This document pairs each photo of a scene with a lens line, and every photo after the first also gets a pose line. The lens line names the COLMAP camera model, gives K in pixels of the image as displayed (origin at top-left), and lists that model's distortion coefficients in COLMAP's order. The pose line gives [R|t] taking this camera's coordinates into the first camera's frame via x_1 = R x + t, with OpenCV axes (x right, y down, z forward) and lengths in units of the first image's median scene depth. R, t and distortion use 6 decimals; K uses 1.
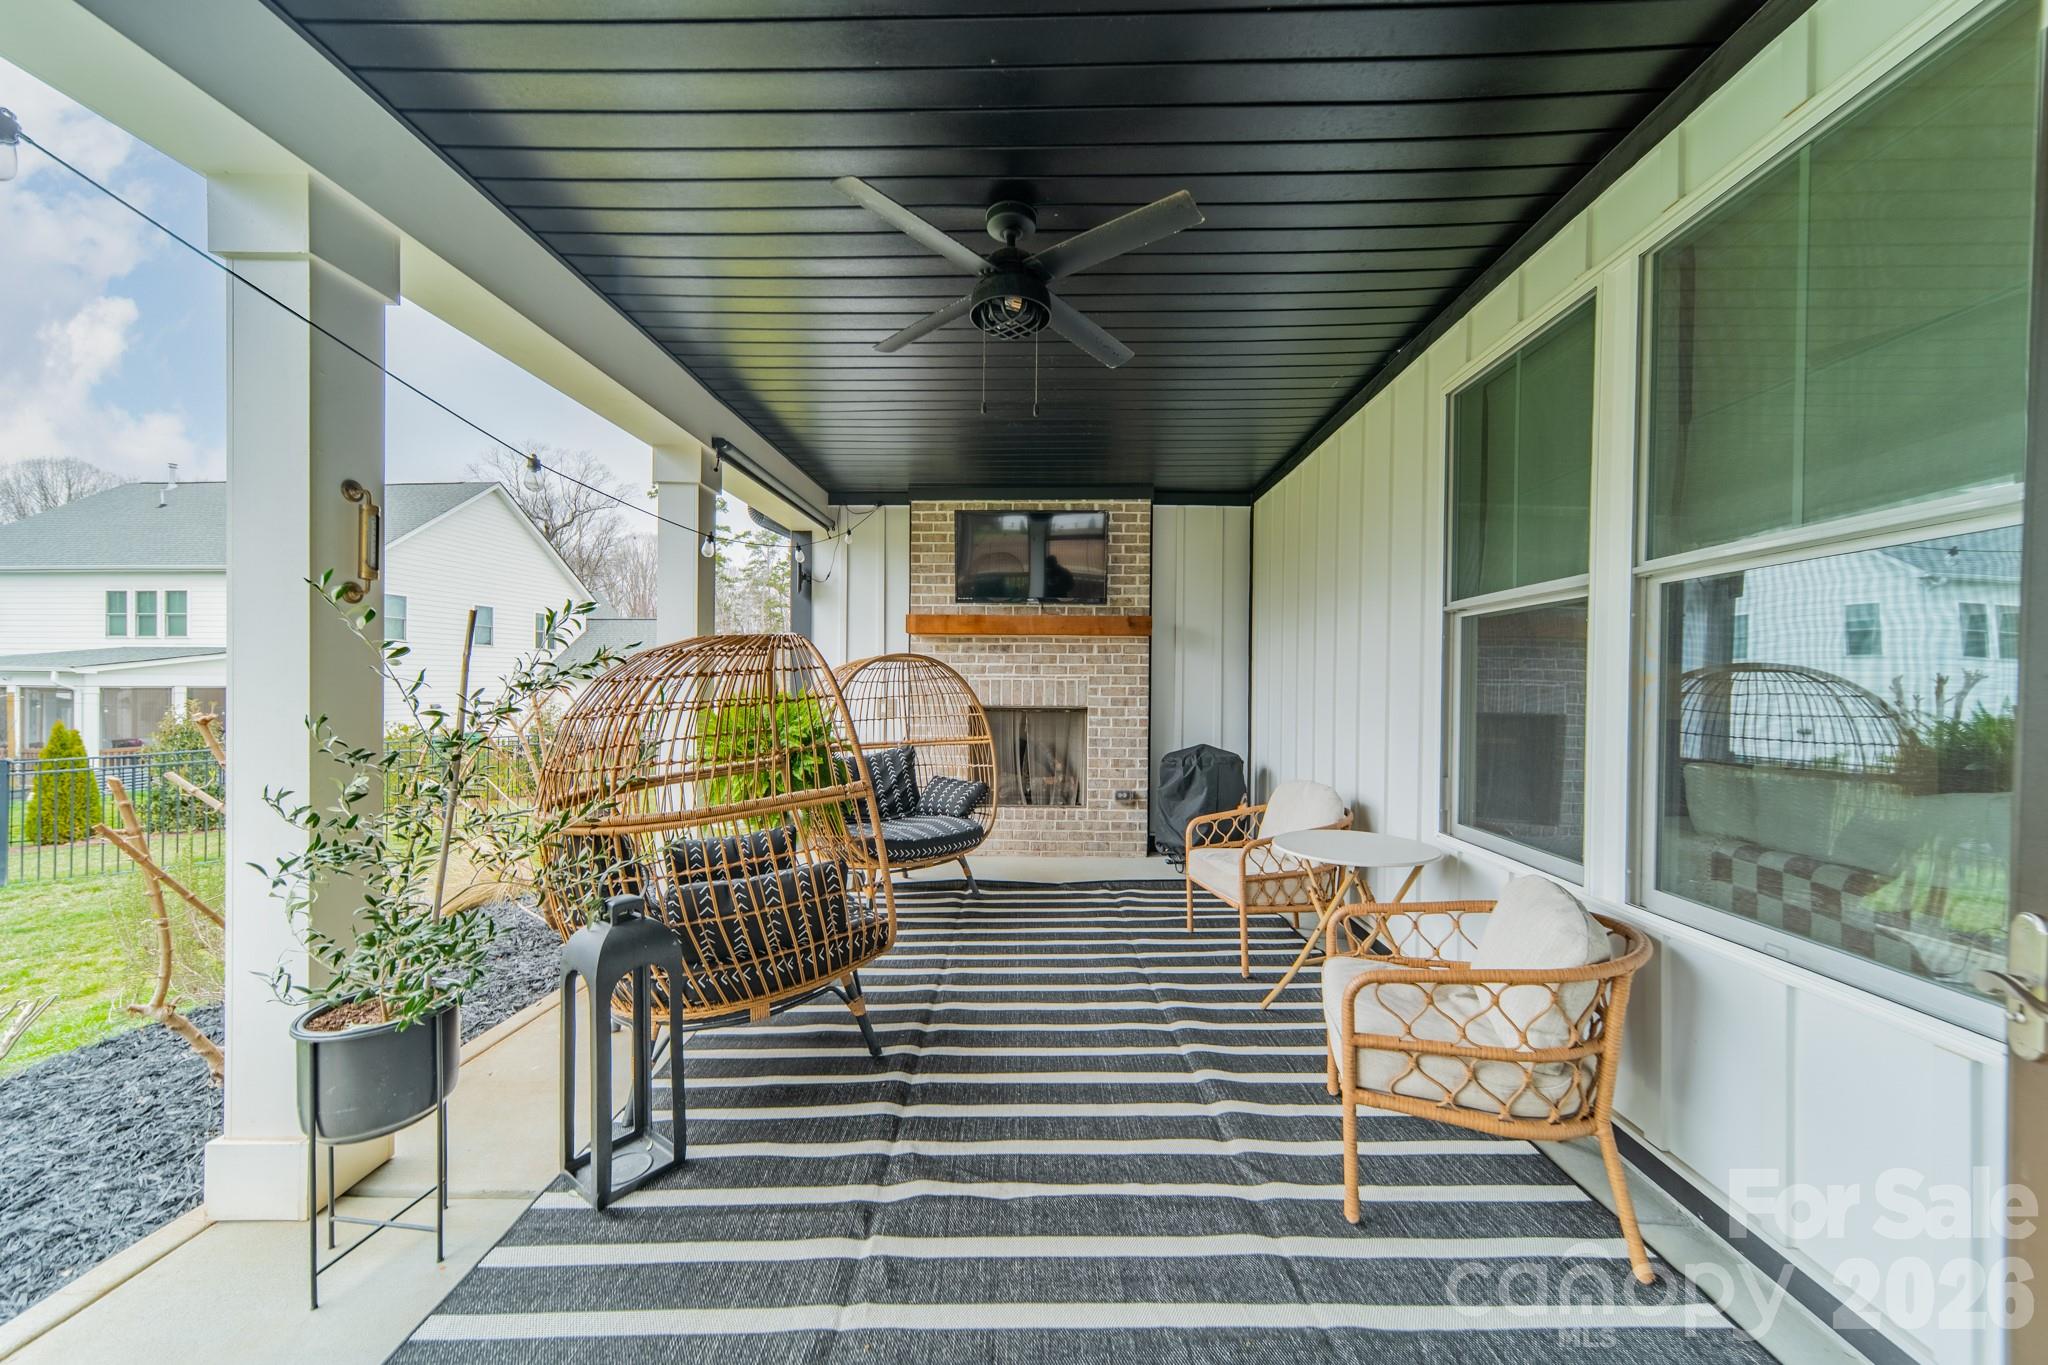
lens RADIAL K [[725.3, 0, 1028.7], [0, 725.3, 685.0], [0, 0, 1]] dist [0.007598, 0.000050]
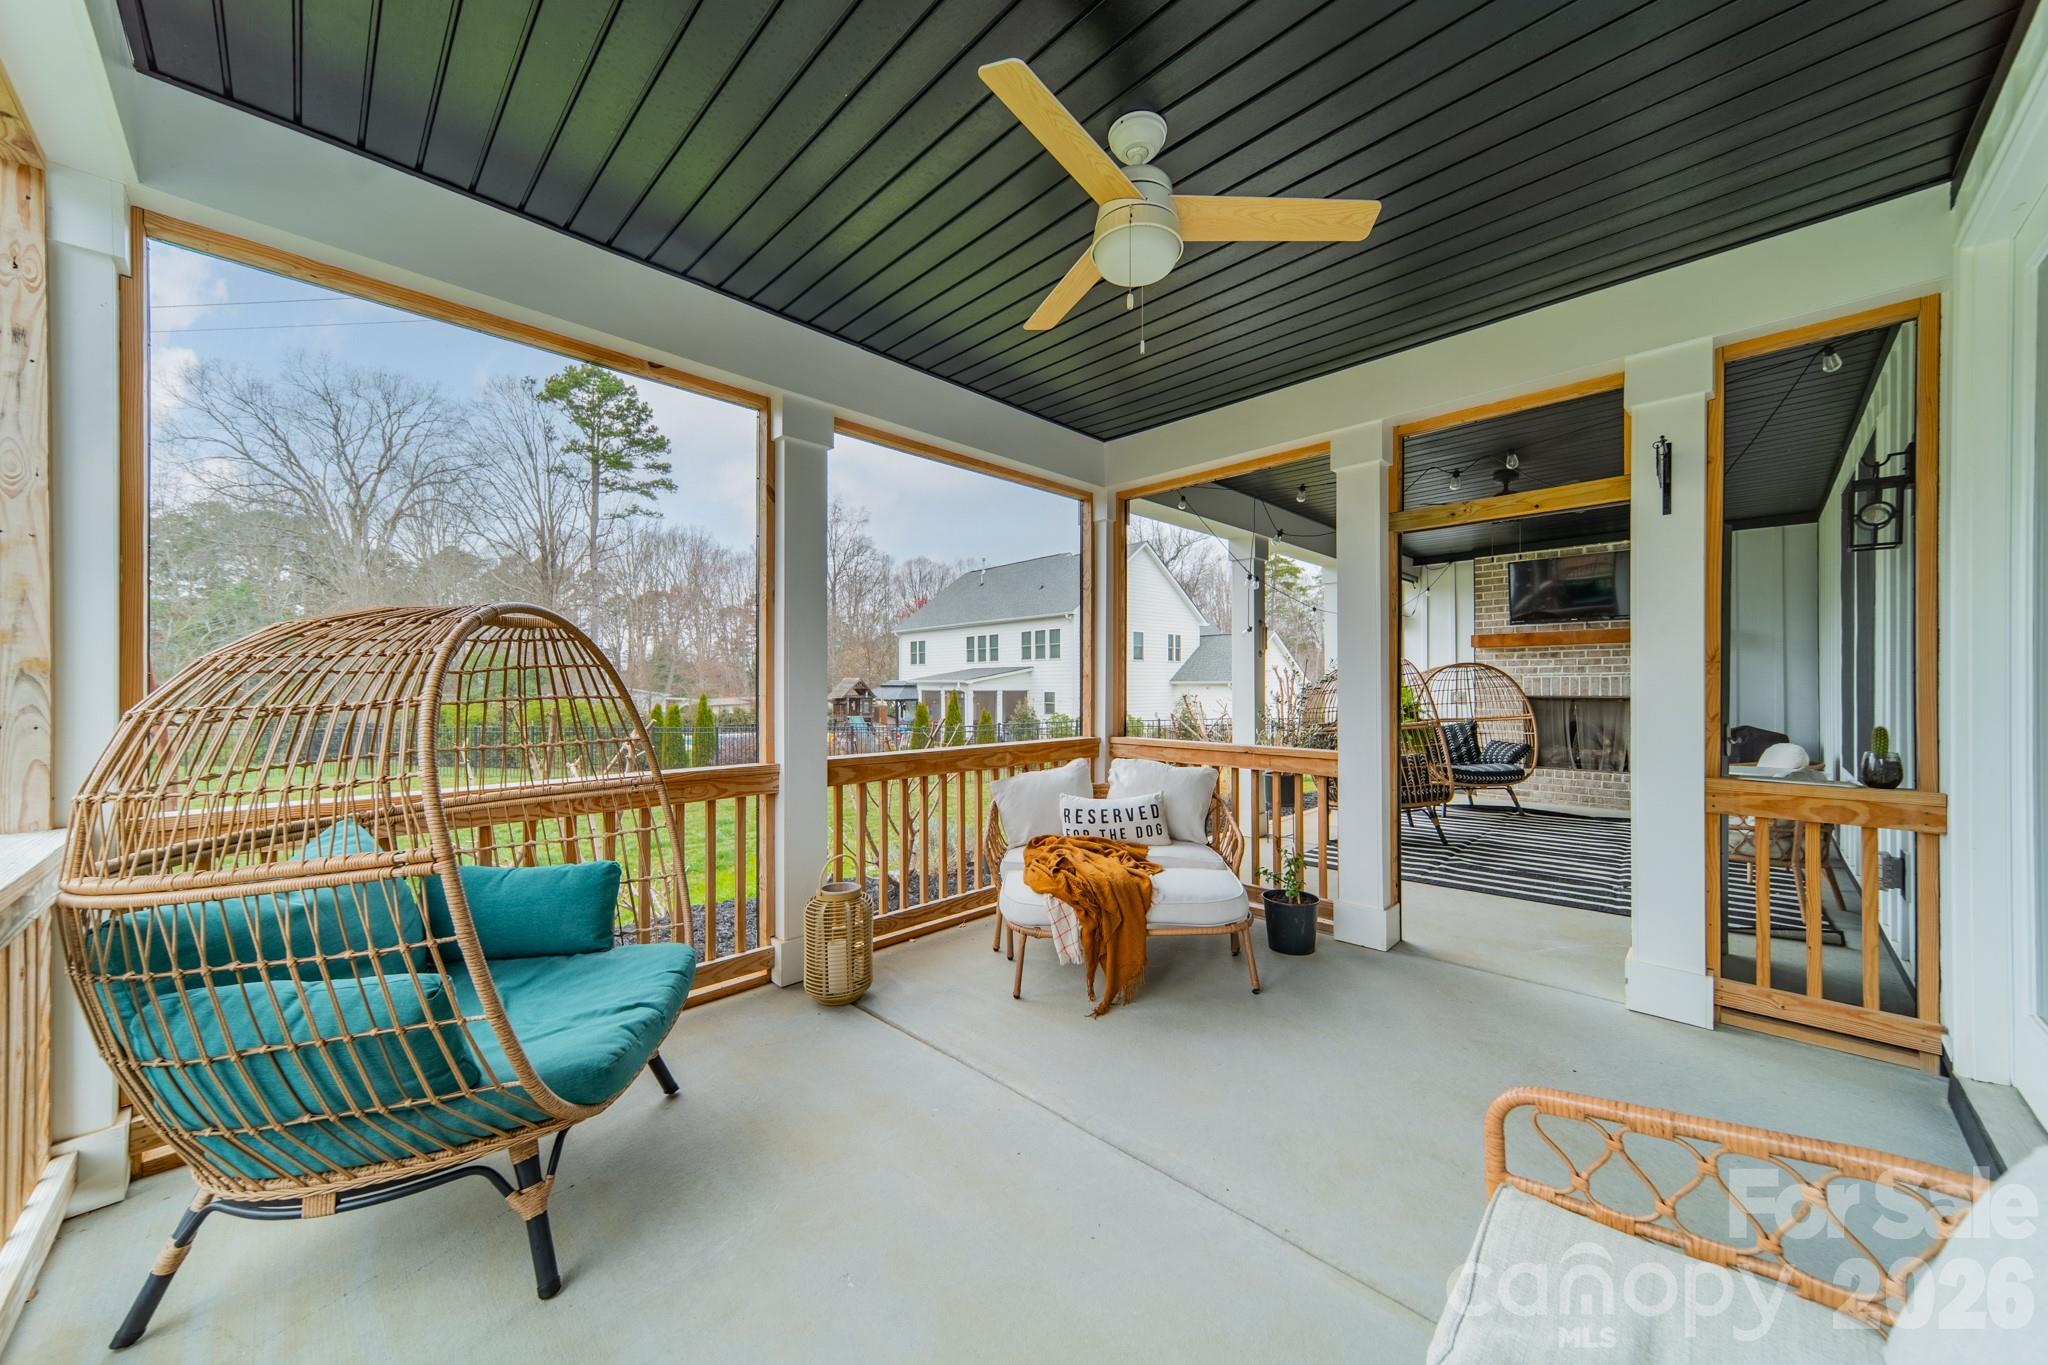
lens RADIAL K [[725.3, 0, 1028.7], [0, 725.3, 685.0], [0, 0, 1]] dist [0.007598, 0.000050]
pose [[0.733365, -0.010841, -0.679748, 0.178305], [0.007568, 0.999941, -0.007783, 0.010943], [0.679793, 0.000563, 0.733404, -0.715256]]
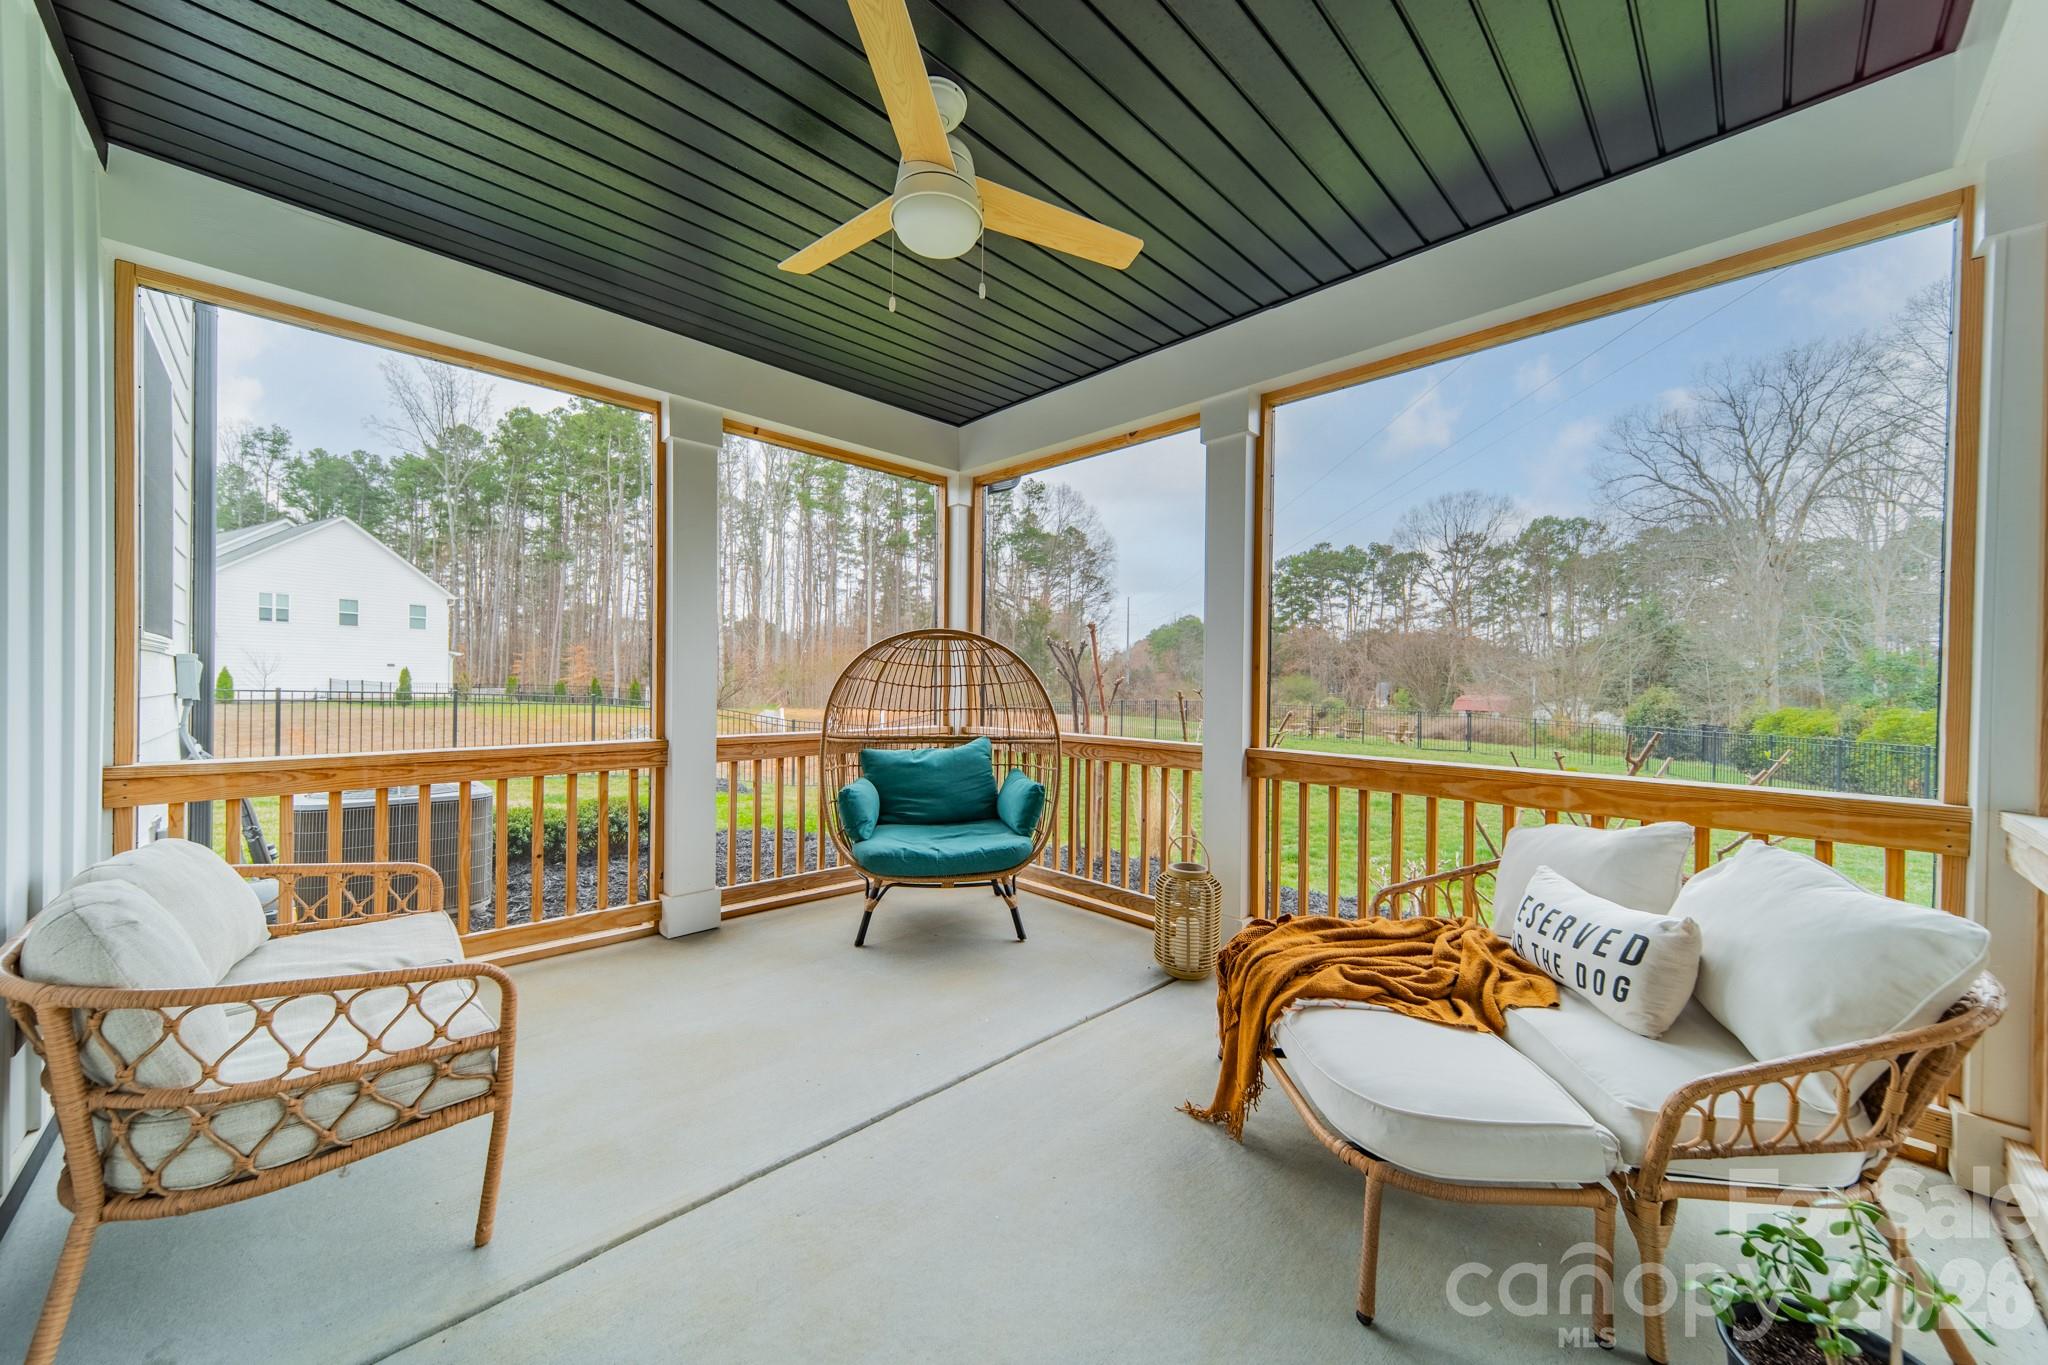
lens RADIAL K [[725.3, 0, 1028.7], [0, 725.3, 685.0], [0, 0, 1]] dist [0.007598, 0.000050]
pose [[-0.690501, -0.014412, -0.723188, 0.513157], [-0.020968, 0.999780, 0.000096, 0.136665], [0.723028, 0.015230, -0.690651, 8.823453]]
